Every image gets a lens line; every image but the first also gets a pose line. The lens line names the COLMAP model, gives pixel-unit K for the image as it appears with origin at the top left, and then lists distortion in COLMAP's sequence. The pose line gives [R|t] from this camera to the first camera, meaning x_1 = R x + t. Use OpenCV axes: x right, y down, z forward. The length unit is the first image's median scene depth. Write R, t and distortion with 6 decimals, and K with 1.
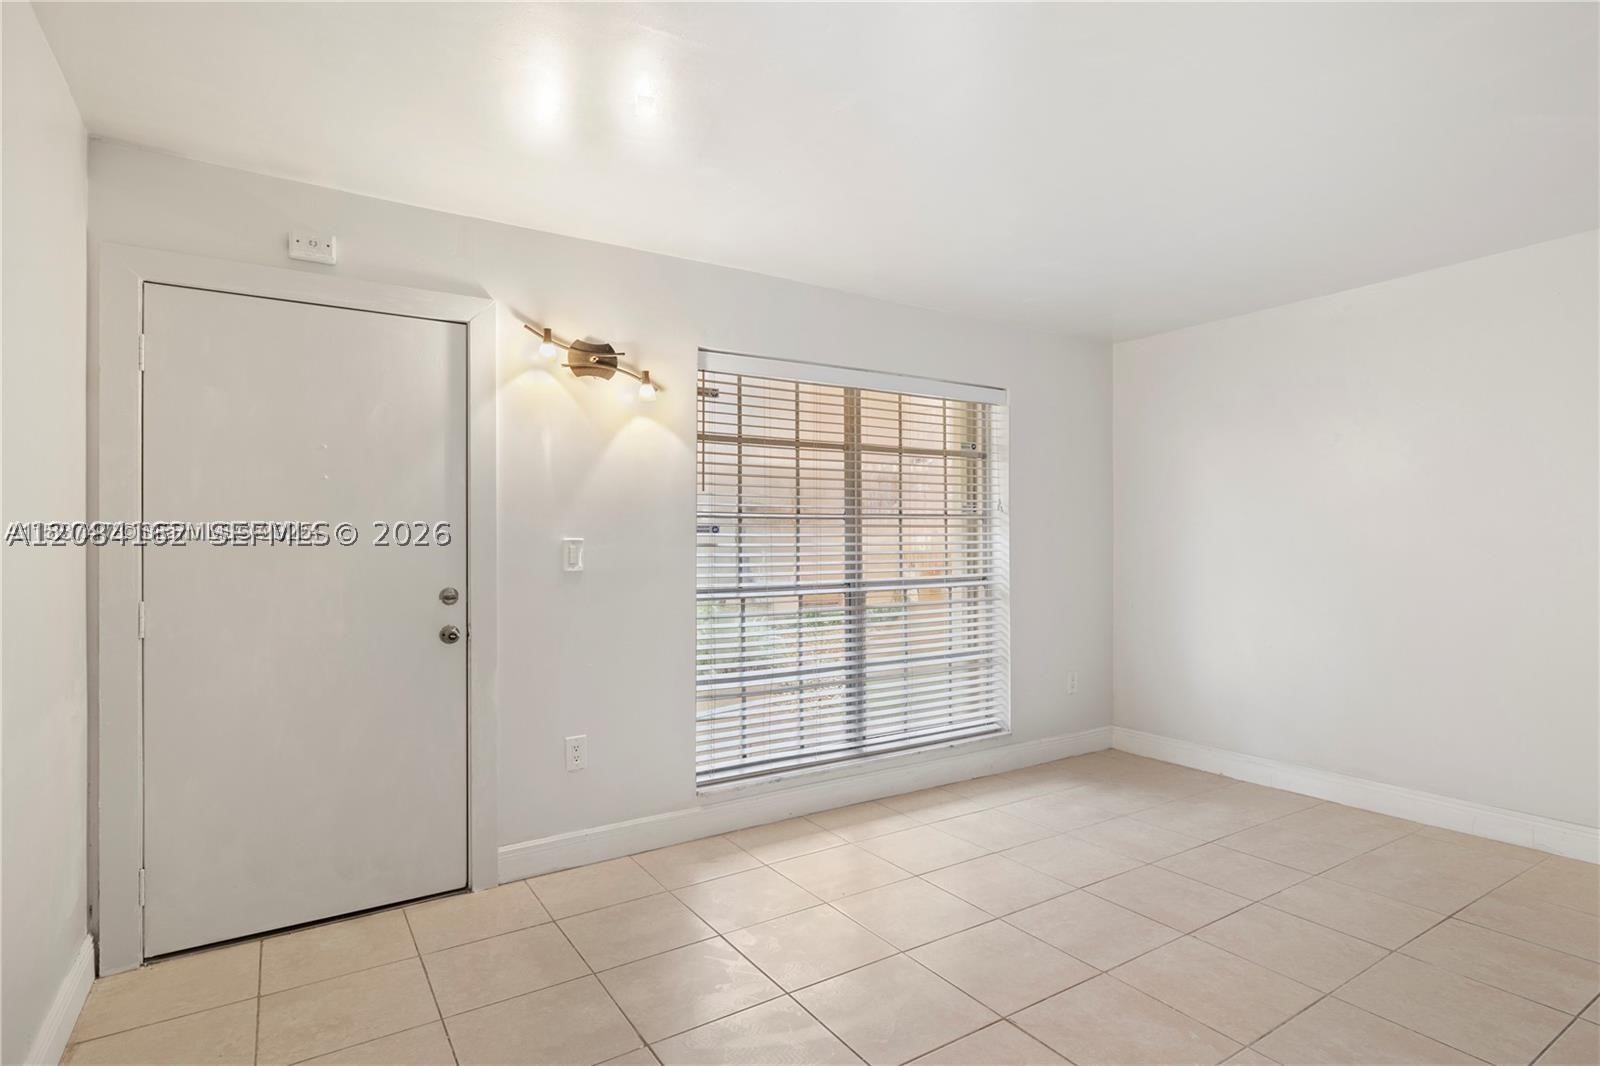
lens RADIAL K [[817.3, 0, 783.4], [0, 817.3, 547.5], [0, 0, 1]] dist [-0.007058, -0.000318]
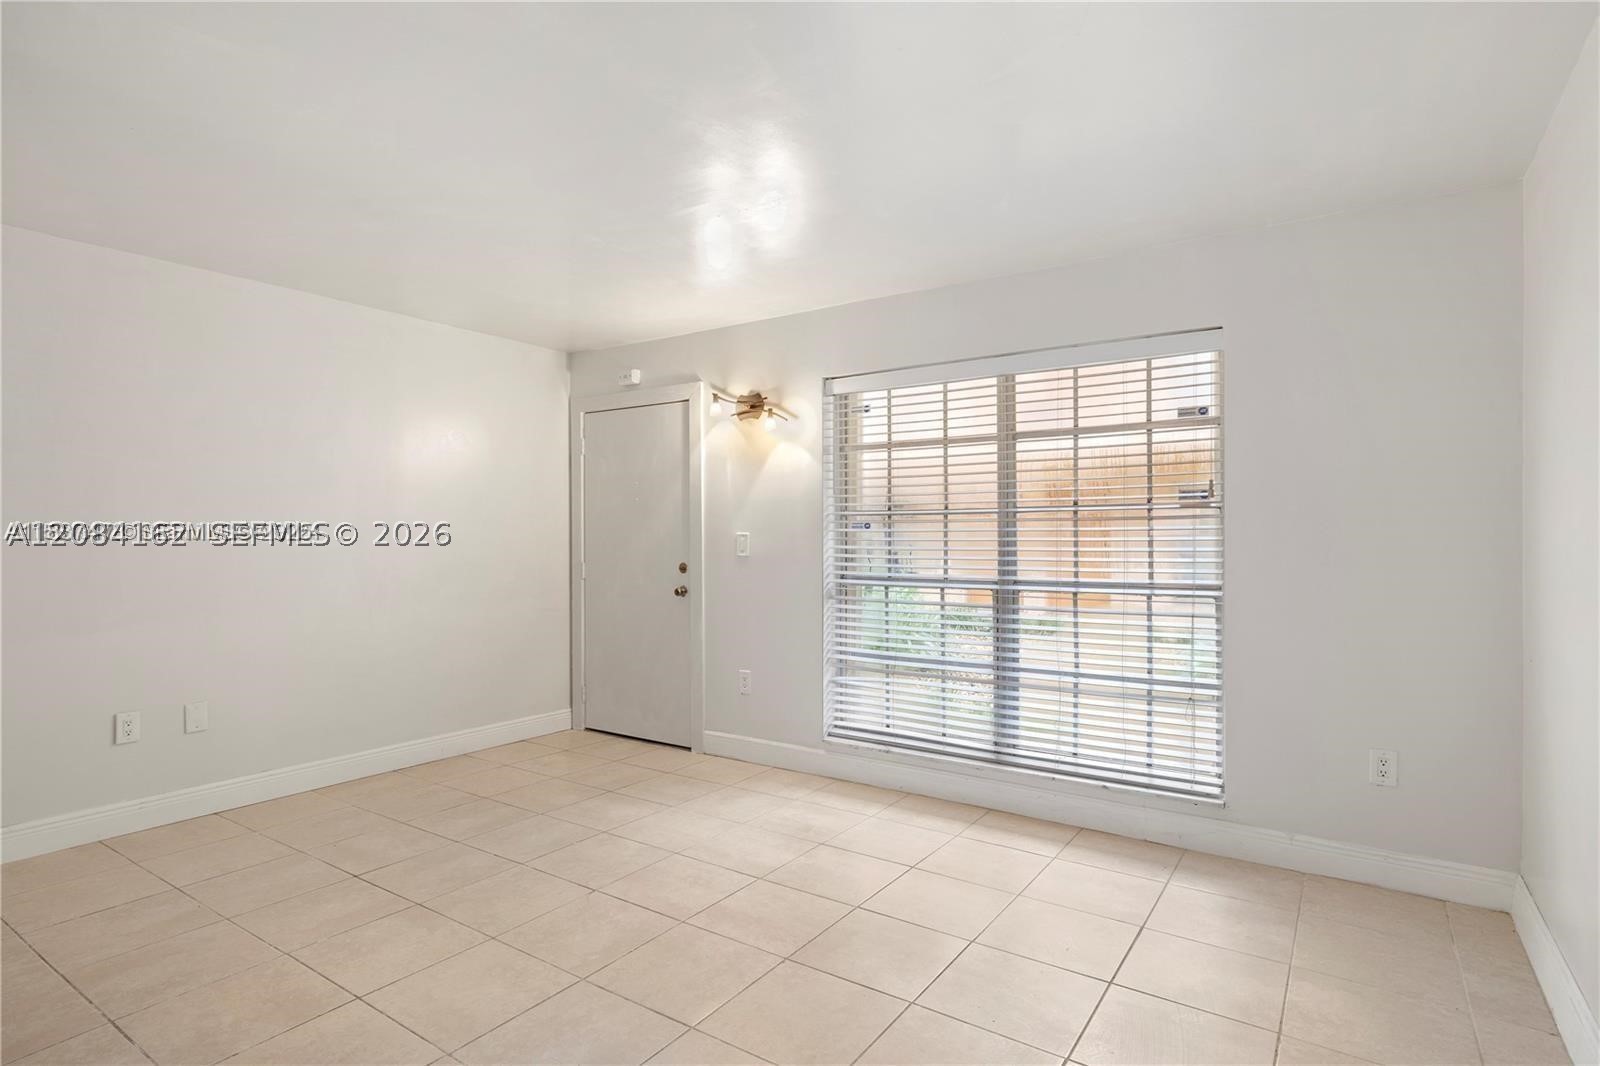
lens RADIAL K [[817.3, 0, 791.4], [0, 817.3, 537.3], [0, 0, 1]] dist [-0.007058, -0.000318]
pose [[0.389181, 0.012978, -0.921070, 0.904422], [-0.004699, 0.999916, 0.012104, -0.017837], [0.921149, -0.000383, 0.389209, 0.421926]]
